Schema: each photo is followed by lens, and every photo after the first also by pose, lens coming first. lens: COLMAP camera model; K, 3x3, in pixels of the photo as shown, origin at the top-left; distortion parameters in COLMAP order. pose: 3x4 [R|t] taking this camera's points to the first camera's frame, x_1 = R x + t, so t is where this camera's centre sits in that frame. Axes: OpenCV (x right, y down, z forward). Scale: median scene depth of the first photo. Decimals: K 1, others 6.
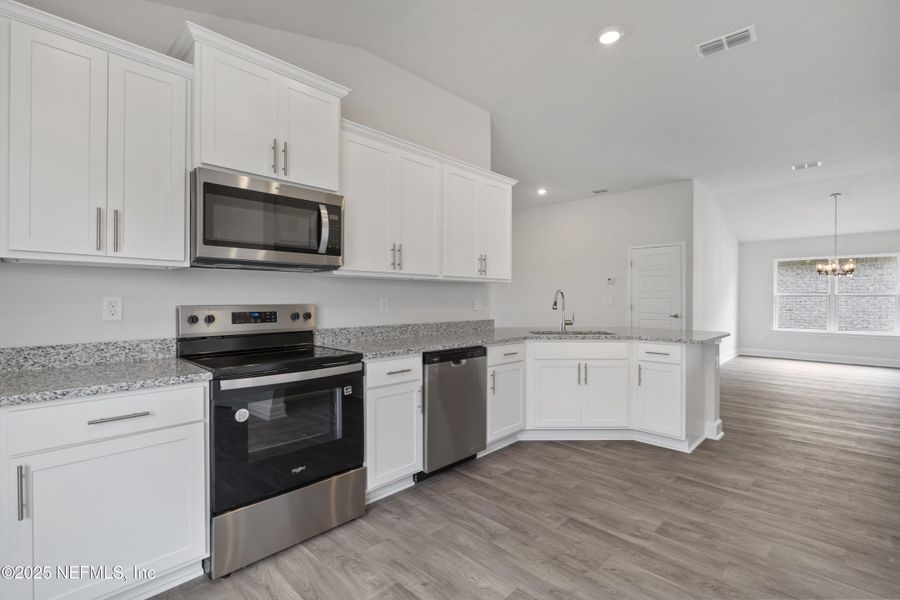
lens RADIAL K [[407.9, 0, 450.0], [0, 407.9, 300.0], [0, 0, 1]] dist [-0.001570, 0.000026]
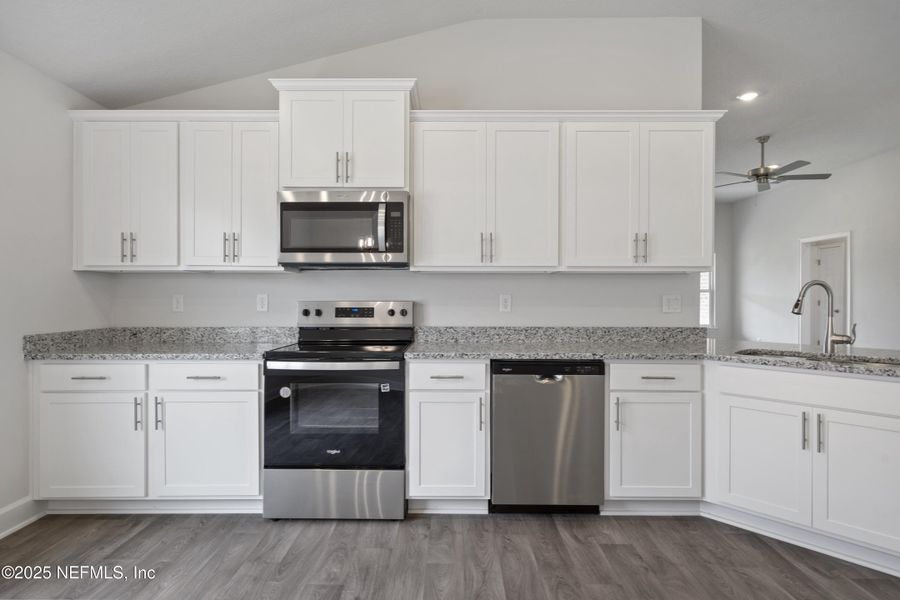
lens RADIAL K [[472.6, 0, 451.5], [0, 472.6, 298.2], [0, 0, 1]] dist [0.003605, 0.001046]
pose [[0.695943, 0.003430, -0.718089, 0.578206], [-0.002764, 0.999994, 0.002097, 0.000083], [0.718092, 0.000526, 0.695948, 0.262205]]
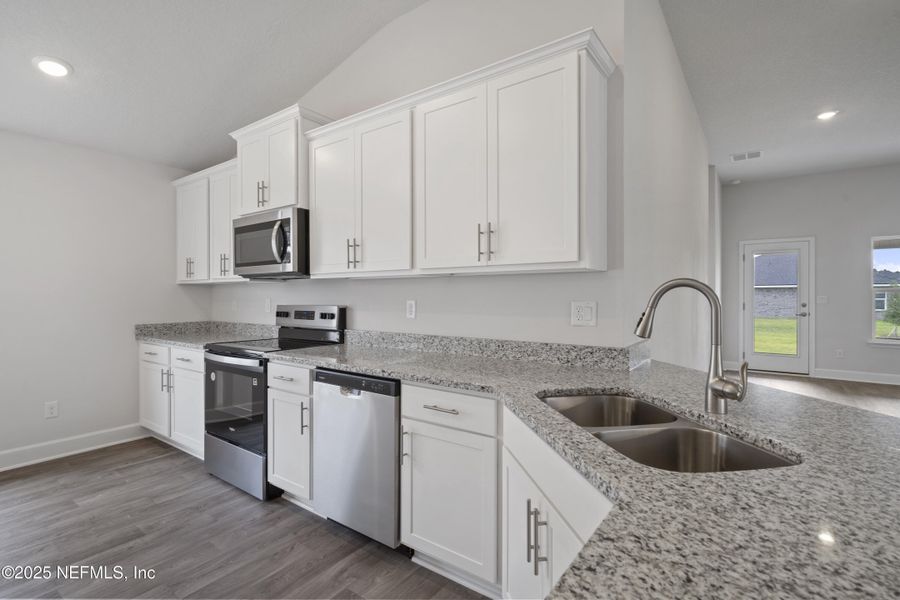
lens RADIAL K [[427.7, 0, 450.1], [0, 427.7, 297.6], [0, 0, 1]] dist [0.003189, 0.000540]
pose [[0.145258, 0.005138, -0.989380, 0.852620], [-0.000037, 0.999987, 0.005187, -0.018094], [0.989394, -0.000717, 0.145256, 1.146583]]
